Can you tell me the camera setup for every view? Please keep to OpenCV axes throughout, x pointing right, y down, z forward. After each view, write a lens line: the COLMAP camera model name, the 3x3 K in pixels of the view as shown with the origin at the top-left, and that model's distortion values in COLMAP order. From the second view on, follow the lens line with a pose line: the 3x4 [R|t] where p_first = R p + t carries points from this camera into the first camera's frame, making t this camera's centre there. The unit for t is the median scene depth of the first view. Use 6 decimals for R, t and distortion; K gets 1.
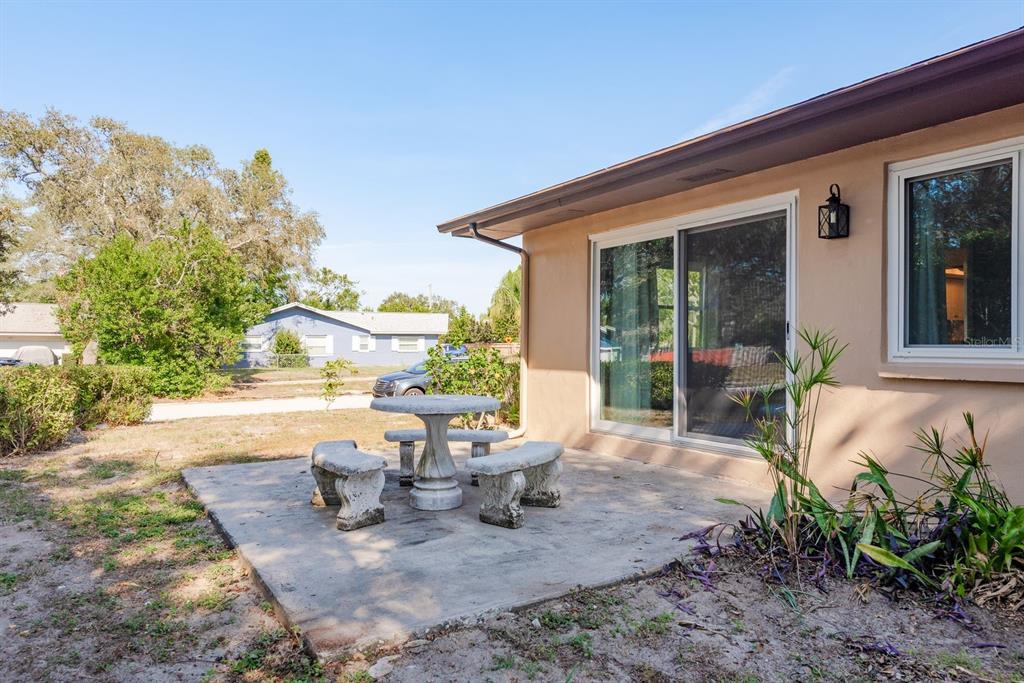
lens RADIAL K [[661.0, 0, 512.0], [0, 661.0, 341.5], [0, 0, 1]] dist [0.000682, -0.000322]
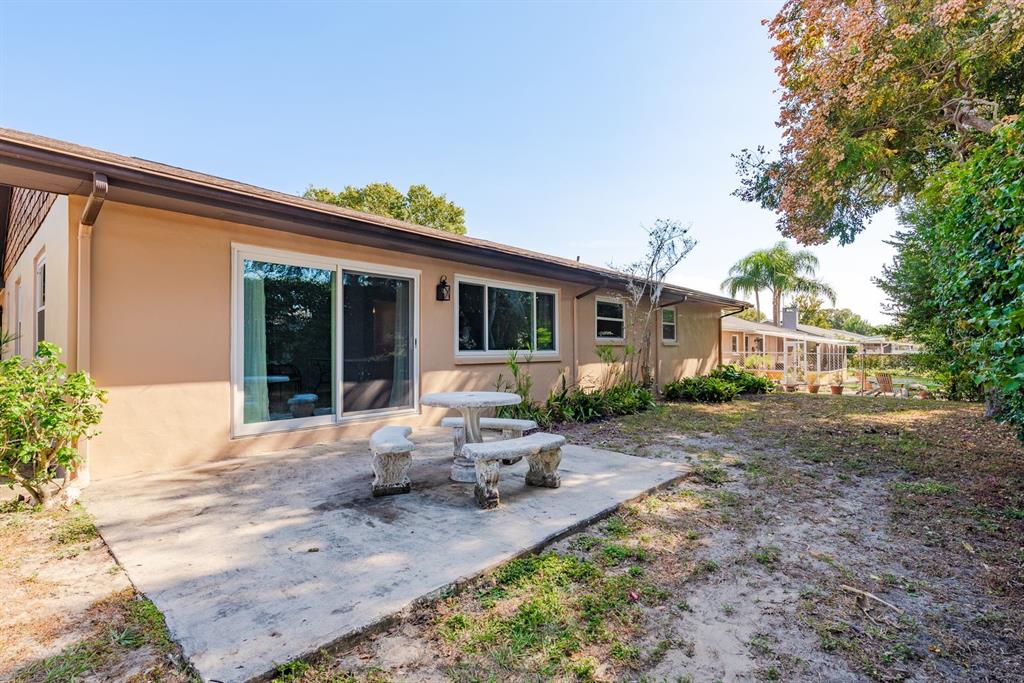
lens RADIAL K [[485.6, 0, 514.6], [0, 485.6, 343.9], [0, 0, 1]] dist [0.017346, -0.000811]
pose [[-0.255573, 0.004657, 0.966778, -1.061281], [-0.005603, 0.999964, -0.006298, -0.011028], [-0.966773, -0.007026, -0.255538, 1.175089]]
